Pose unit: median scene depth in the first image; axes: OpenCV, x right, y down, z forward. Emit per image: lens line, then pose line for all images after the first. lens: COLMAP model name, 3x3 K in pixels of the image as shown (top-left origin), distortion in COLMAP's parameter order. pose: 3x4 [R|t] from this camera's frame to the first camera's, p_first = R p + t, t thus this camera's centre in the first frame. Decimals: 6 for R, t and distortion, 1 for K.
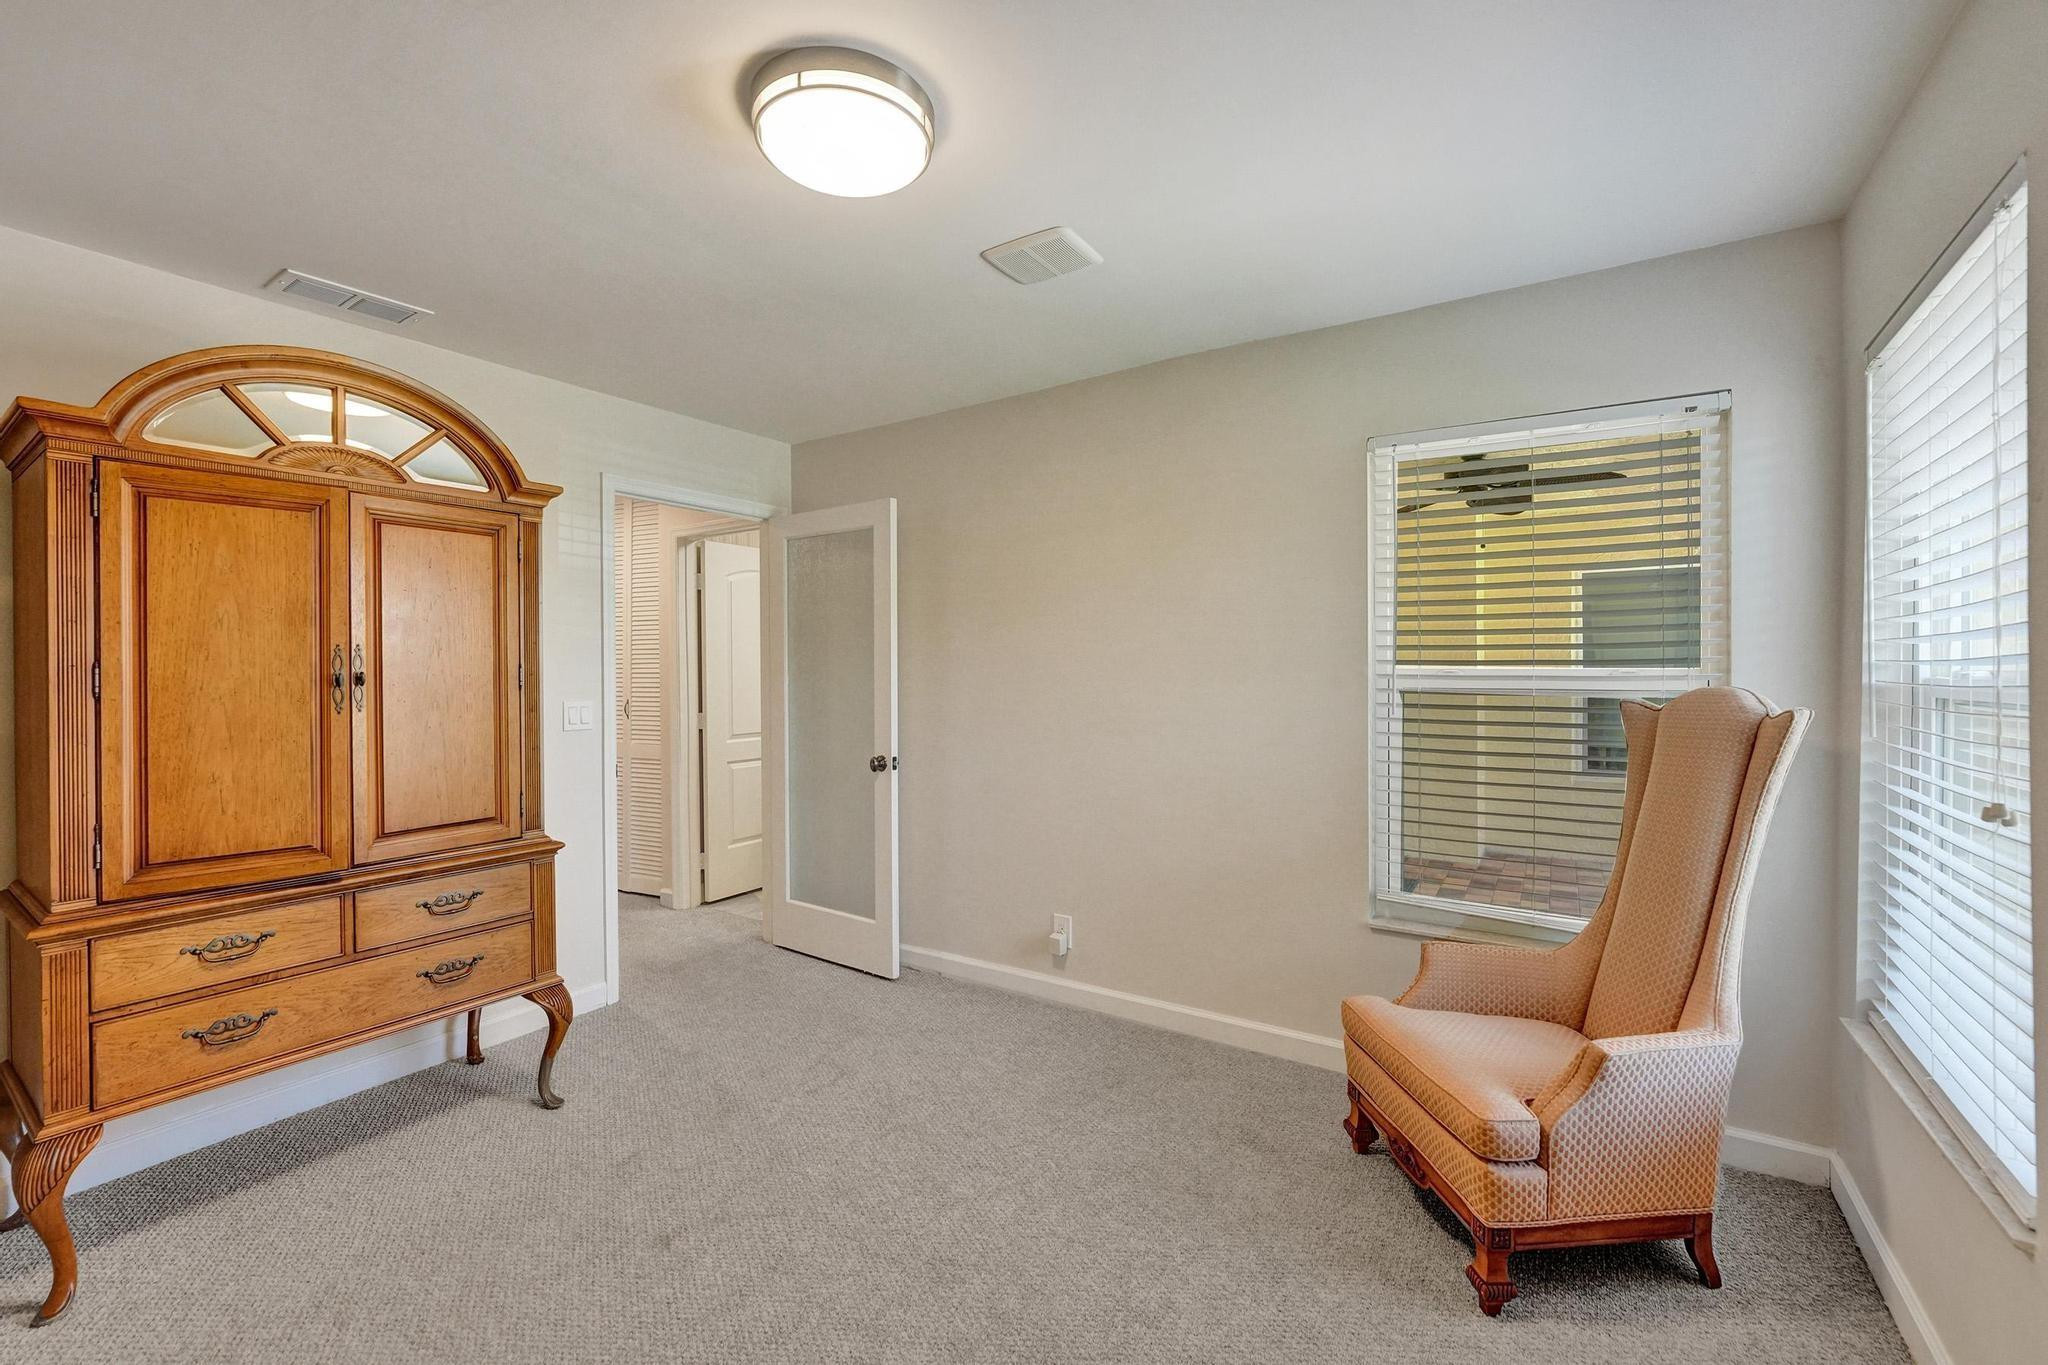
lens RADIAL K [[842.6, 0, 1031.5], [0, 842.6, 677.9], [0, 0, 1]] dist [-0.006138, 0.002071]
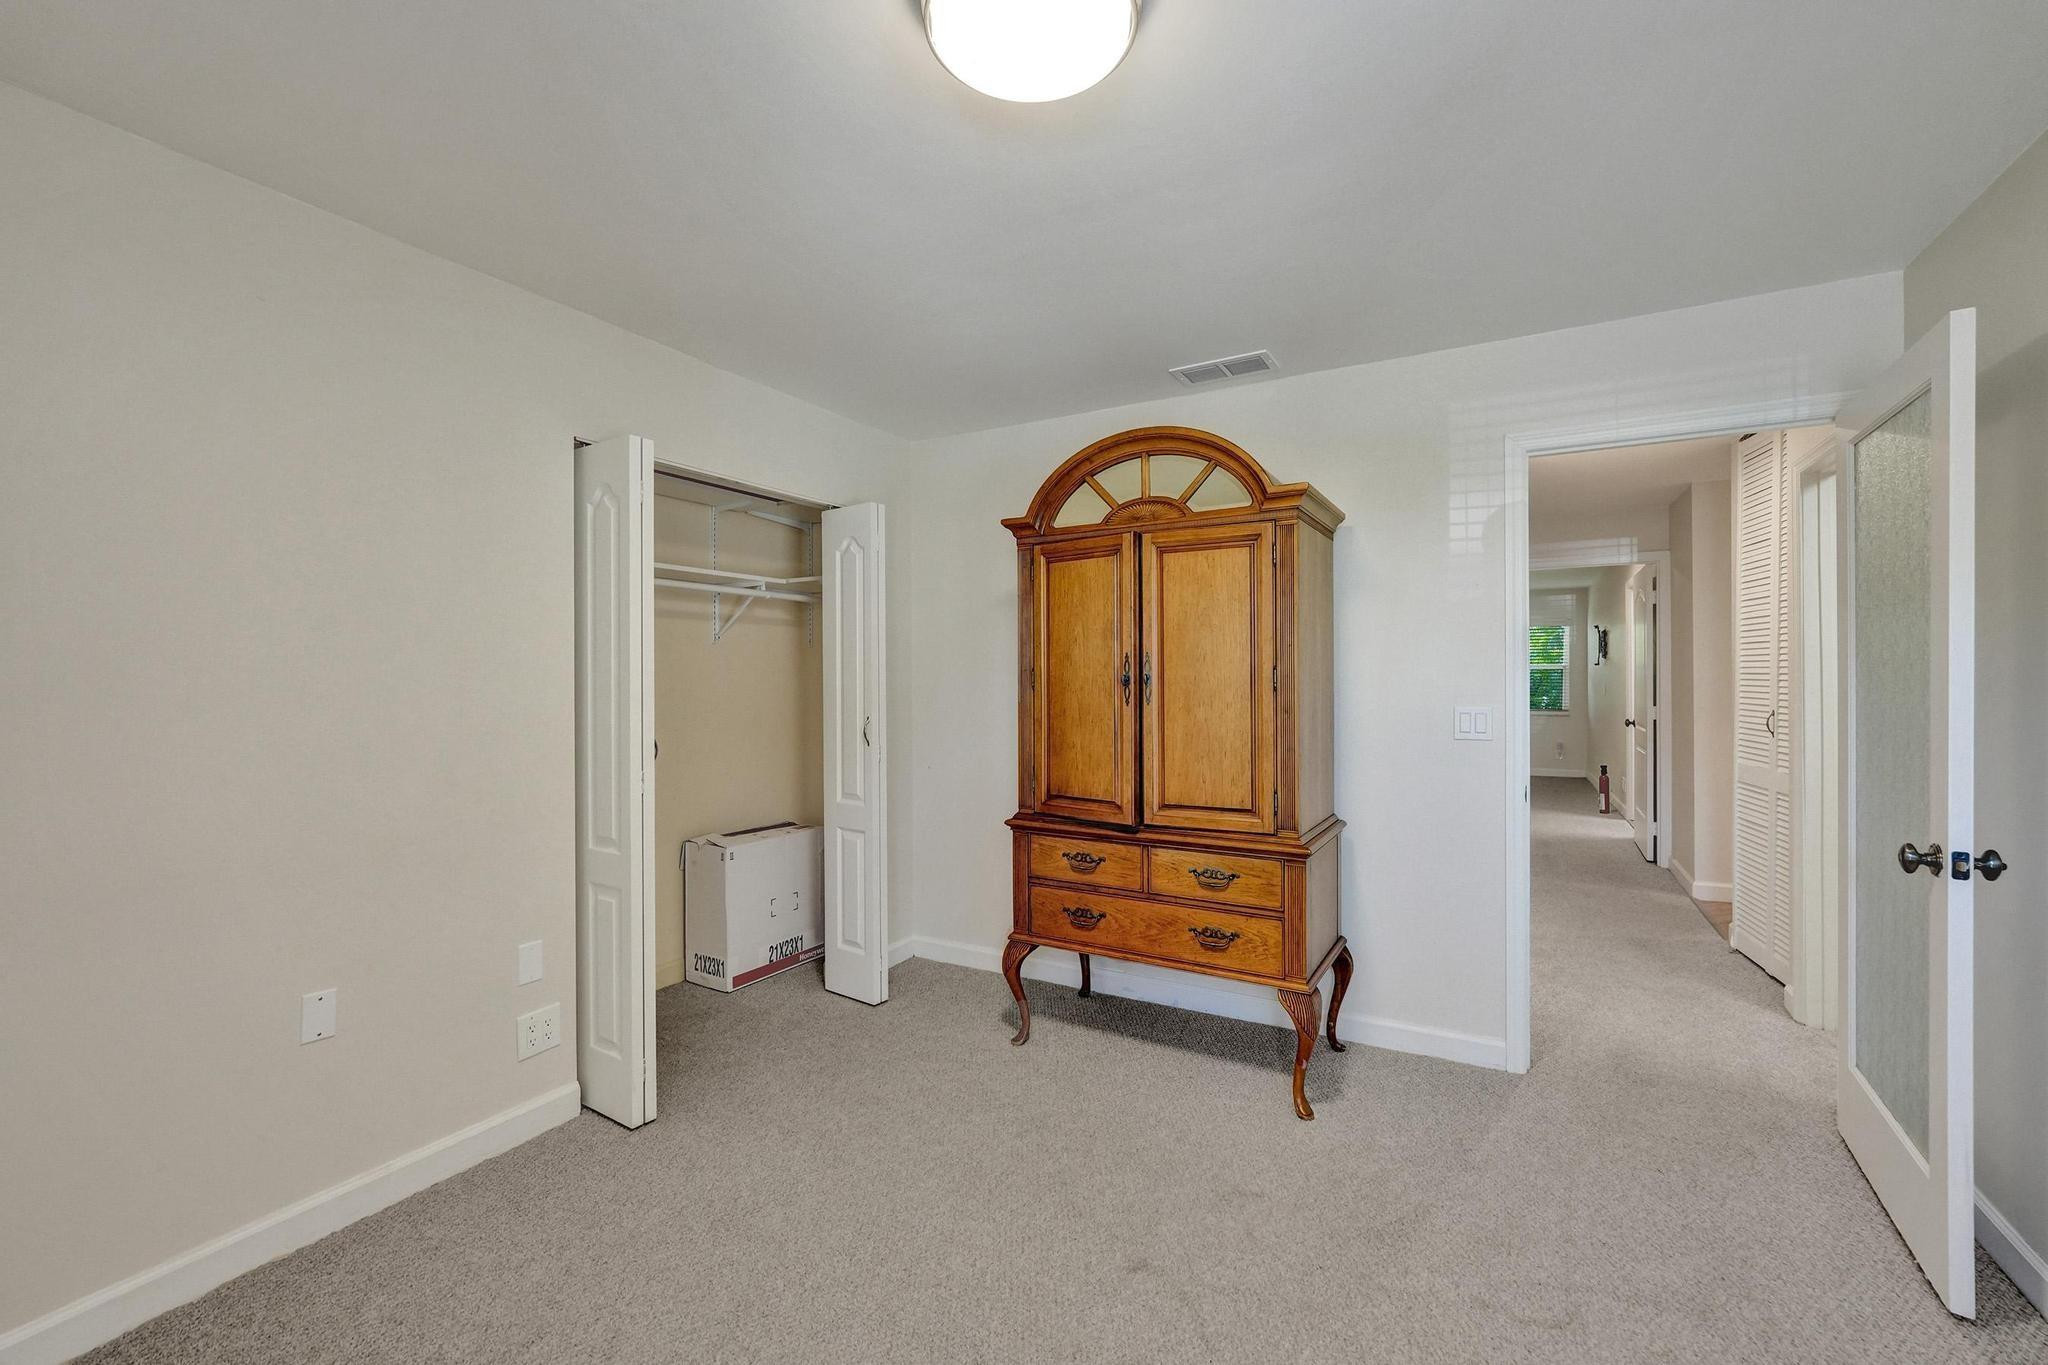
lens RADIAL K [[842.6, 0, 1033.6], [0, 842.6, 684.2], [0, 0, 1]] dist [-0.006138, 0.002071]
pose [[0.069548, 0.015068, -0.997465, 0.429119], [-0.007249, 0.999867, 0.014599, -0.007391], [0.997552, 0.006215, 0.069648, 0.687793]]
